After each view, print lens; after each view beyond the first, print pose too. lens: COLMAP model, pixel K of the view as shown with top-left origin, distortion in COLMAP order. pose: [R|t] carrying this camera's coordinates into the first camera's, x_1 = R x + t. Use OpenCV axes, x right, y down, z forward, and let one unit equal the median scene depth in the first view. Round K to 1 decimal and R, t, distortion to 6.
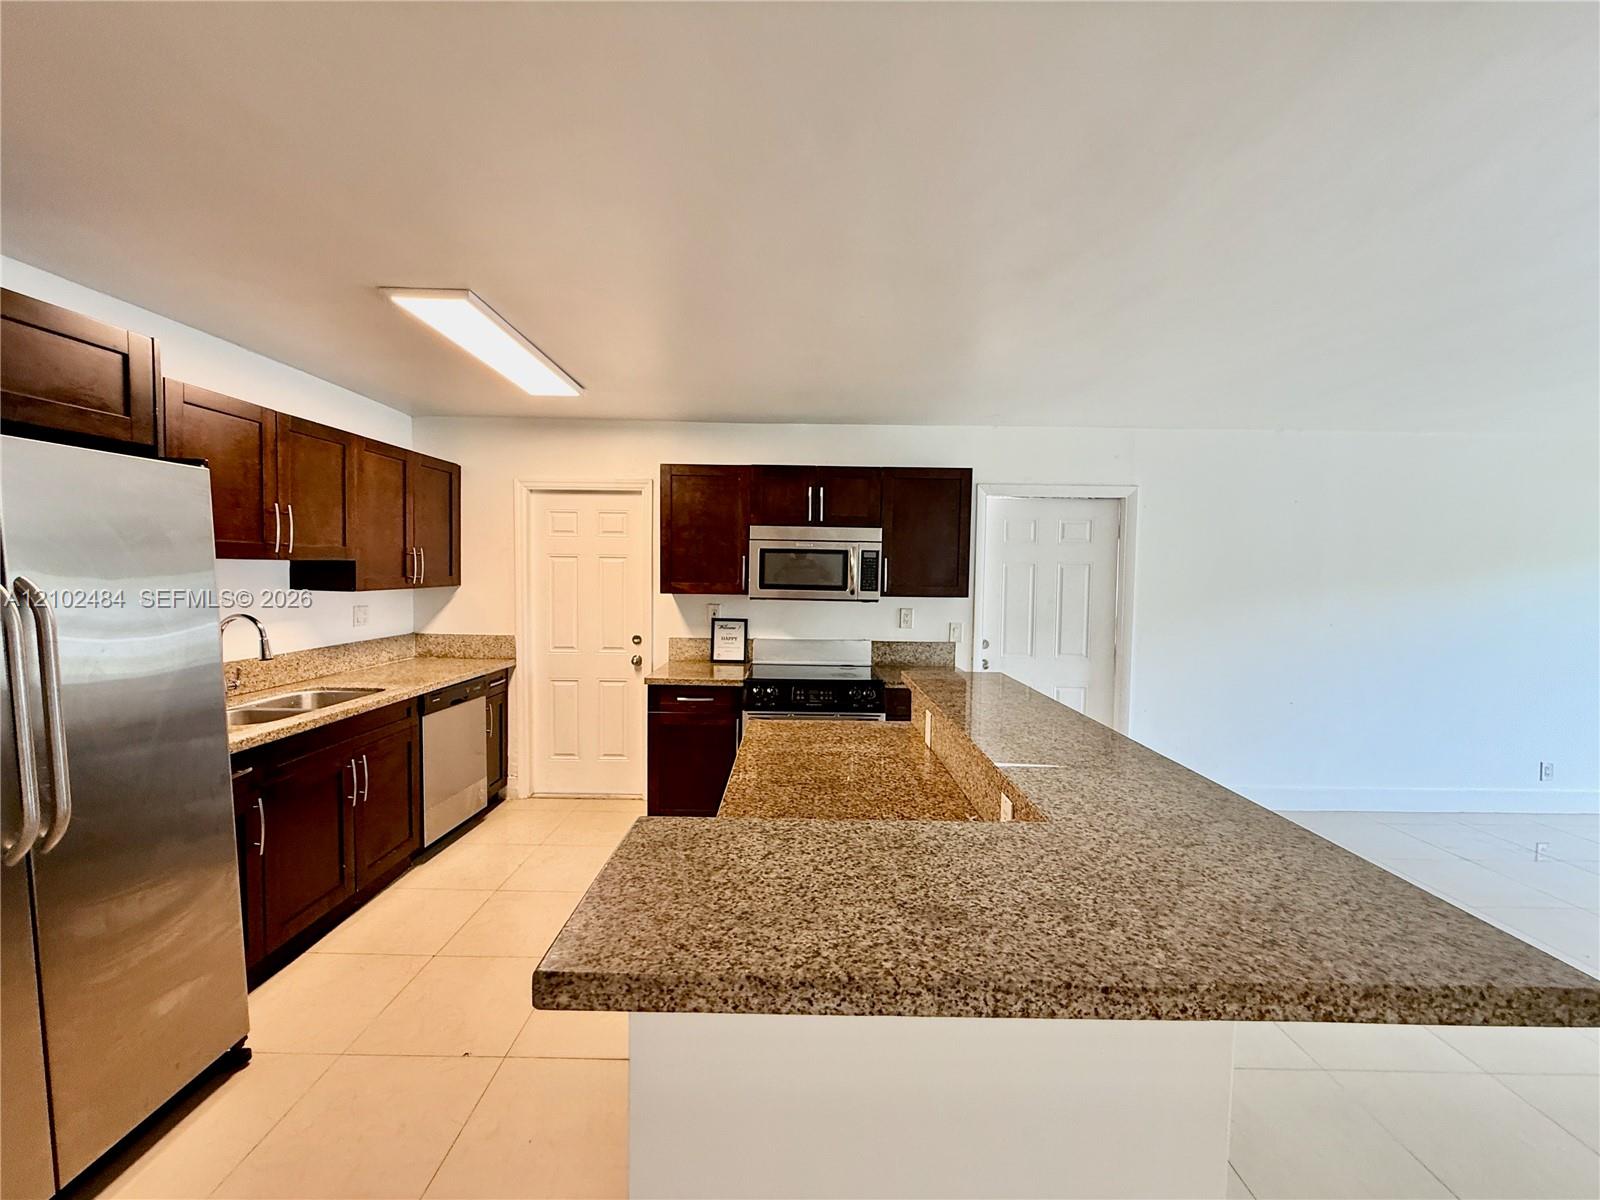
lens RADIAL K [[640.9, 0, 797.1], [0, 640.9, 598.2], [0, 0, 1]] dist [0.001444, 0.000289]
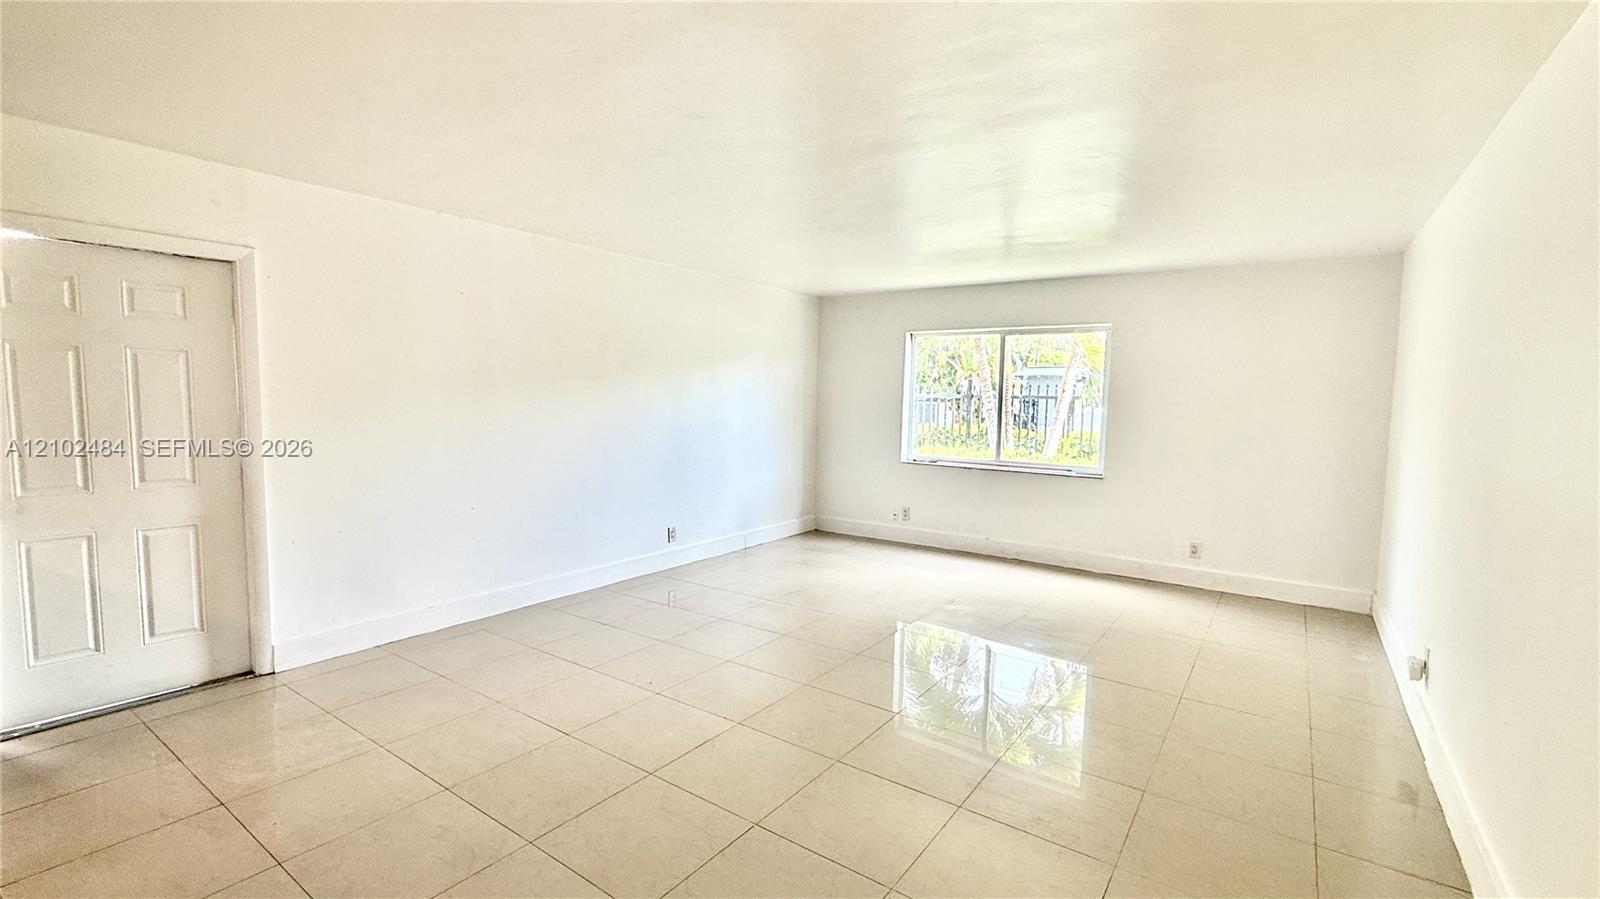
lens RADIAL K [[695.8, 0, 805.2], [0, 695.8, 452.5], [0, 0, 1]] dist [0.003926, 0.000049]
pose [[0.577876, -0.069209, 0.813185, 0.225288], [0.028607, 0.997503, 0.064568, 0.029258], [-0.815623, -0.014050, 0.578413, 0.003272]]
